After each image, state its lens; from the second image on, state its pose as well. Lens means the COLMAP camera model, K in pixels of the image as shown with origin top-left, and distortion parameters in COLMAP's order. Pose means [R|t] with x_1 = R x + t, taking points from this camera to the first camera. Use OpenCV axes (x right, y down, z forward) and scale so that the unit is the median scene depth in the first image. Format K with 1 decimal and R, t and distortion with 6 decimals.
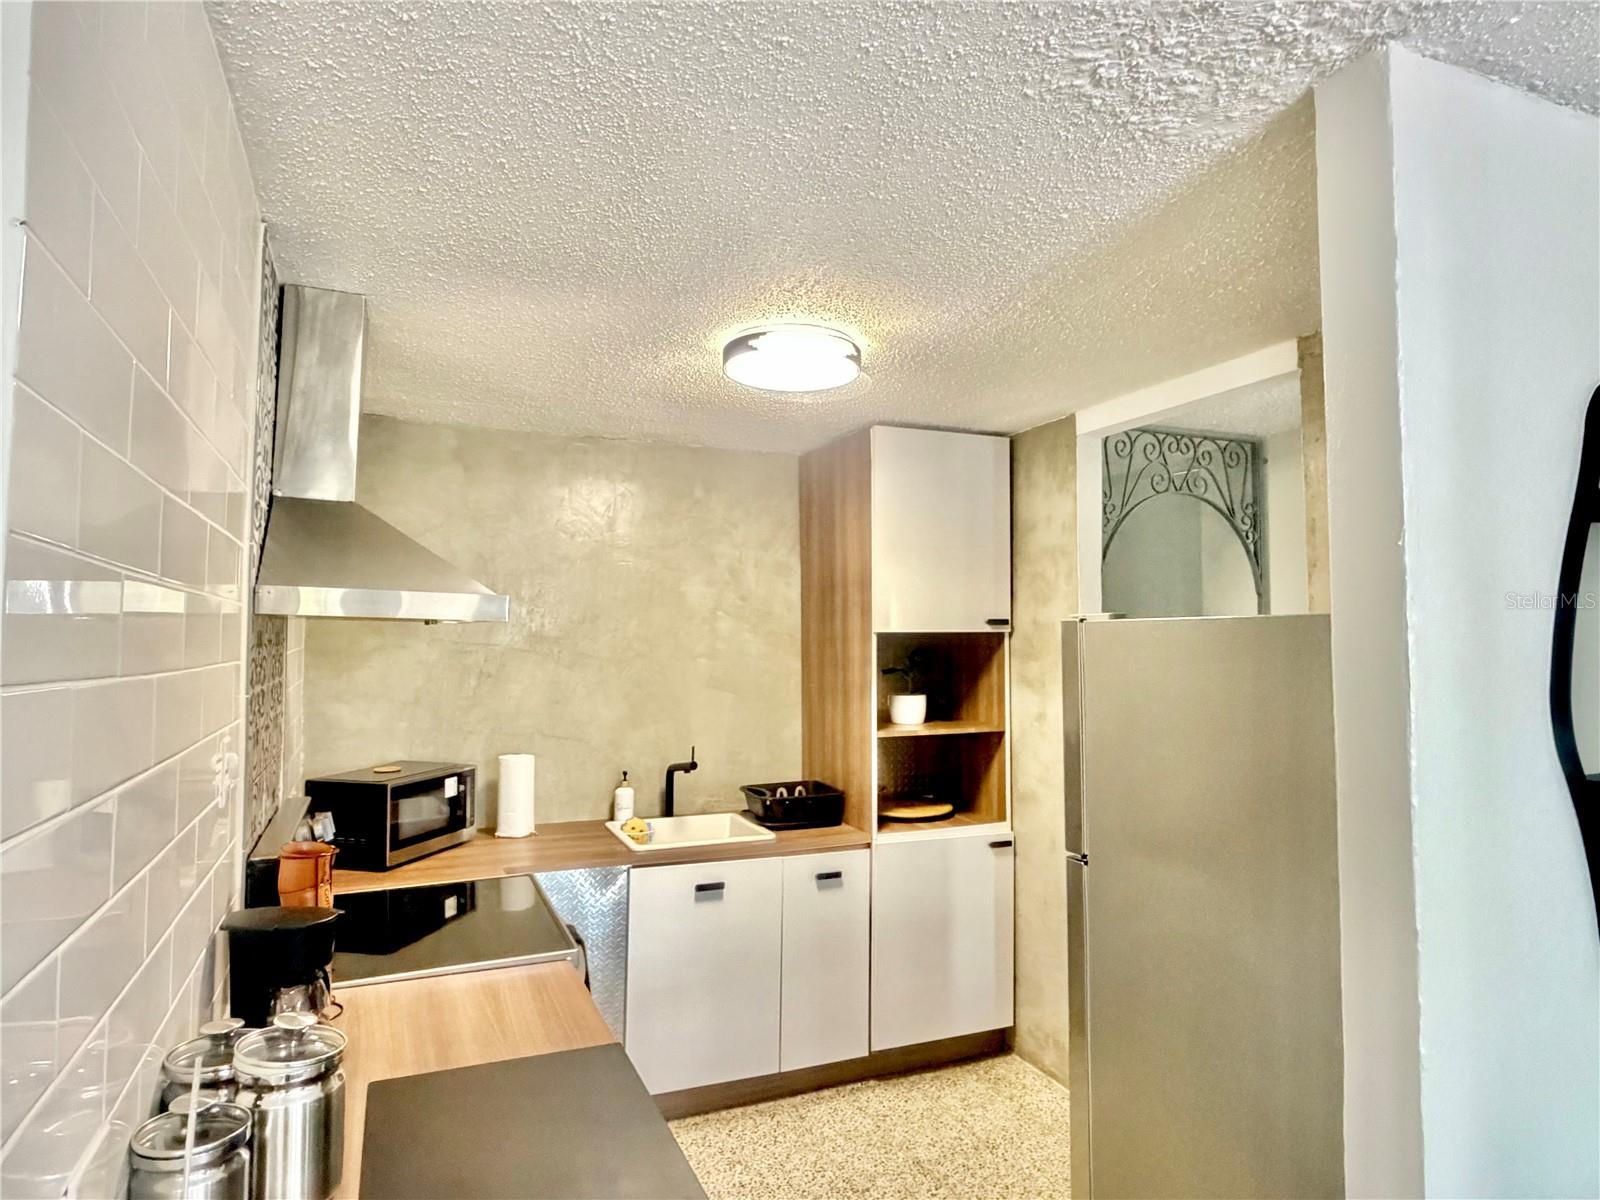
lens RADIAL K [[944.2, 0, 806.9], [0, 944.2, 603.8], [0, 0, 1]] dist [0.000780, 0.000914]
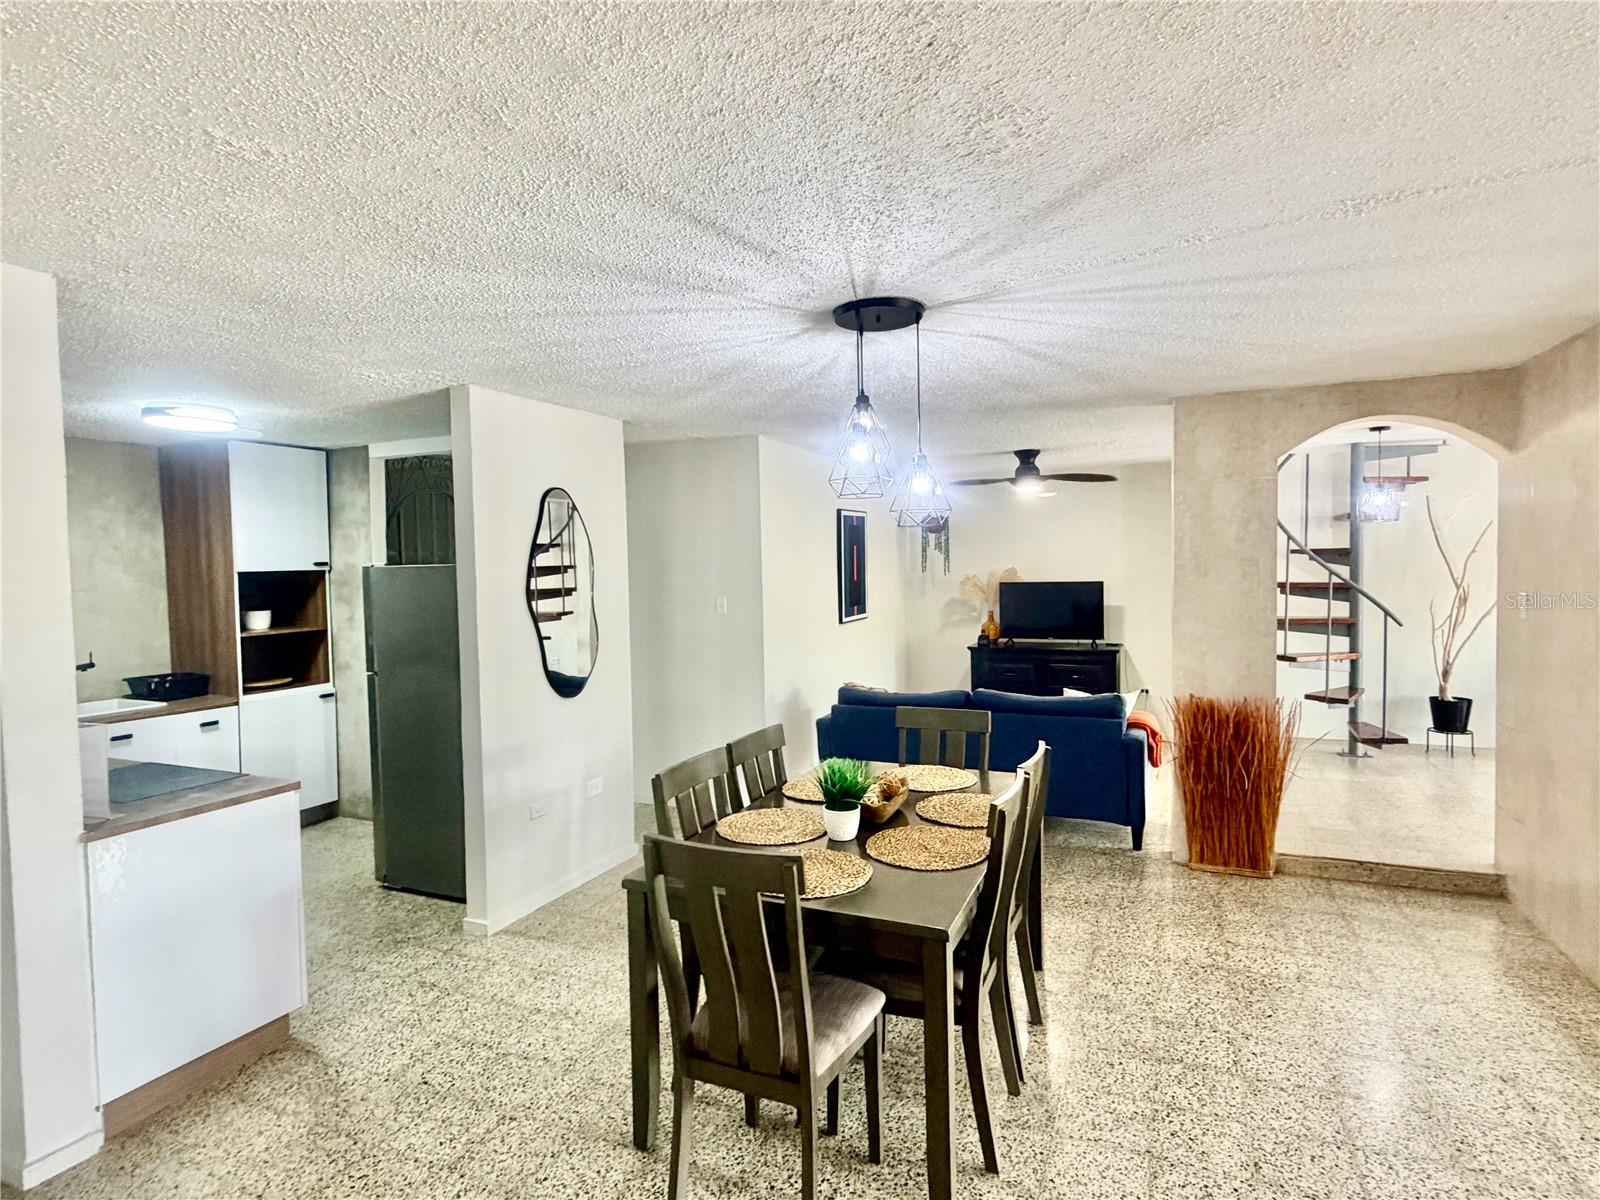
lens RADIAL K [[852.9, 0, 800.0], [0, 852.9, 600.0], [0, 0, 1]] dist [0.000273, -0.000179]
pose [[0.743040, -0.040291, 0.668033, -0.183840], [-0.012720, 0.997156, 0.074290, -0.041466], [-0.669126, -0.063698, 0.740414, -0.707358]]
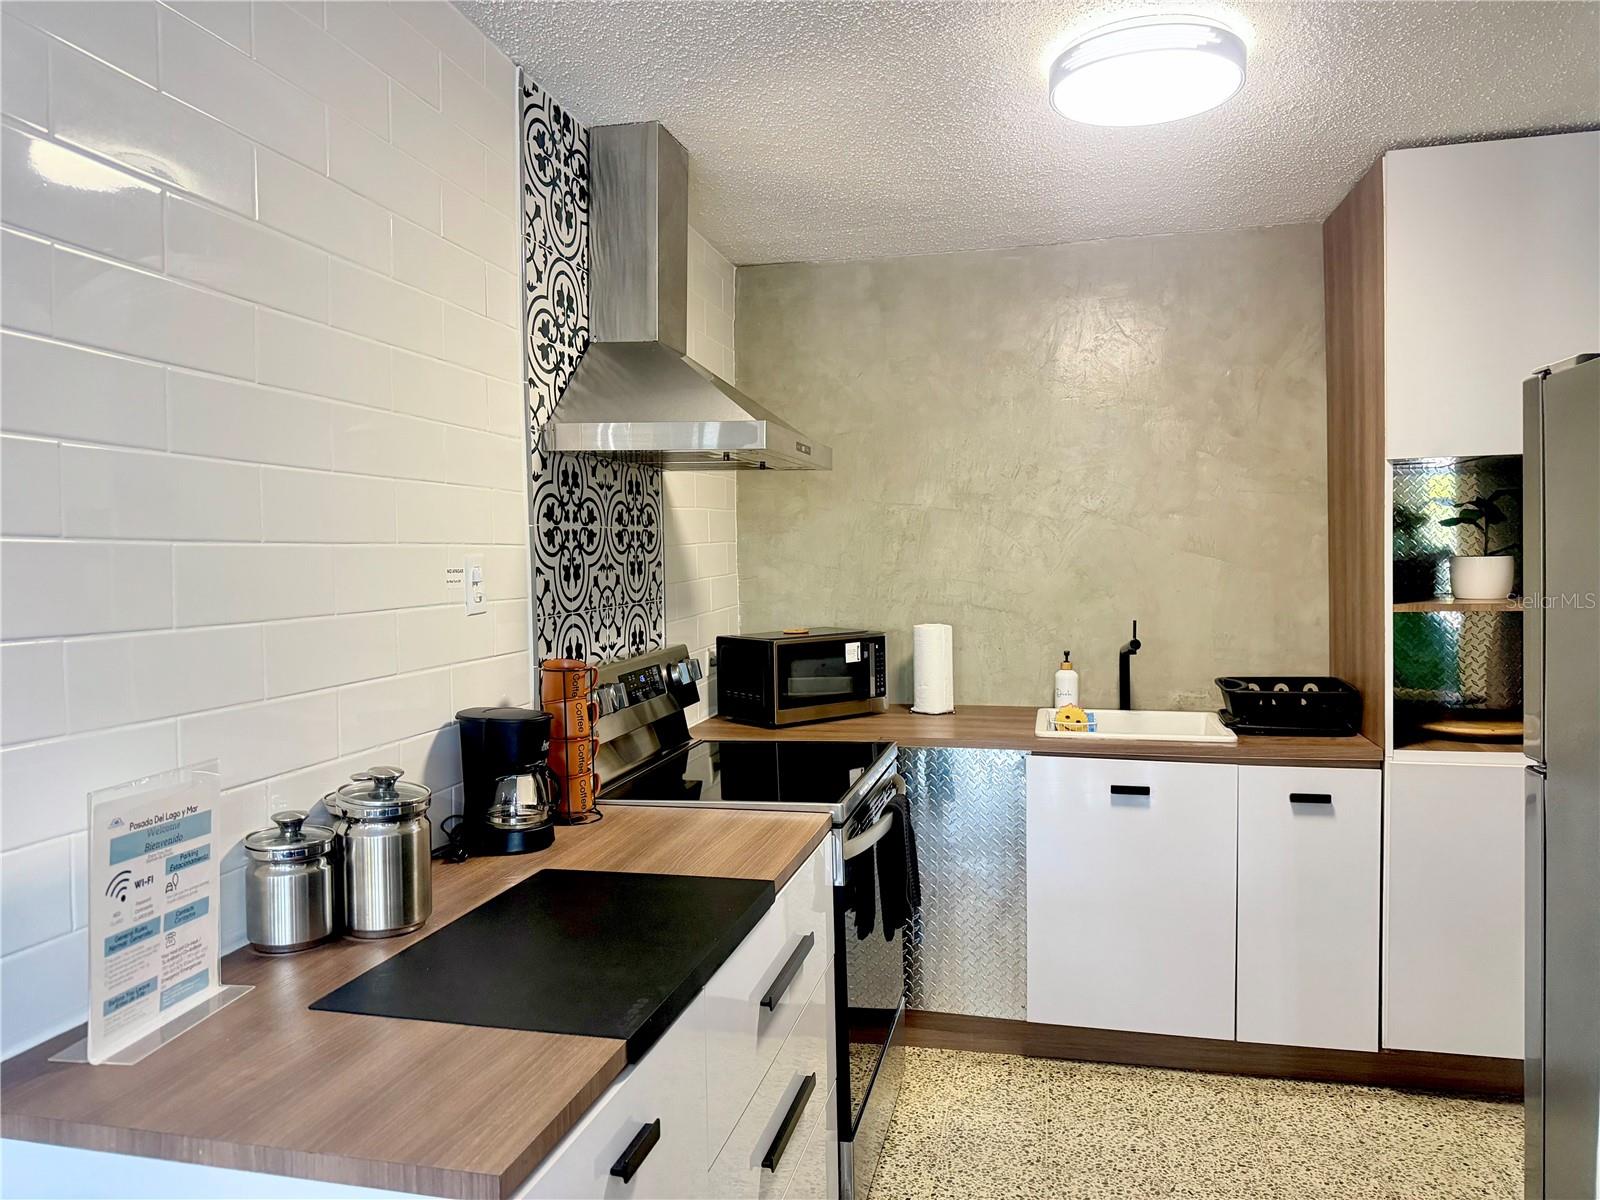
lens RADIAL K [[1119.4, 0, 800.0], [0, 1119.4, 600.0], [0, 0, 1]] dist [0.104013, -0.162315]
pose [[0.796023, 0.007846, -0.605216, 0.229631], [0.043922, 0.996531, 0.070689, 0.054357], [0.603671, -0.082852, 0.792917, 0.078631]]
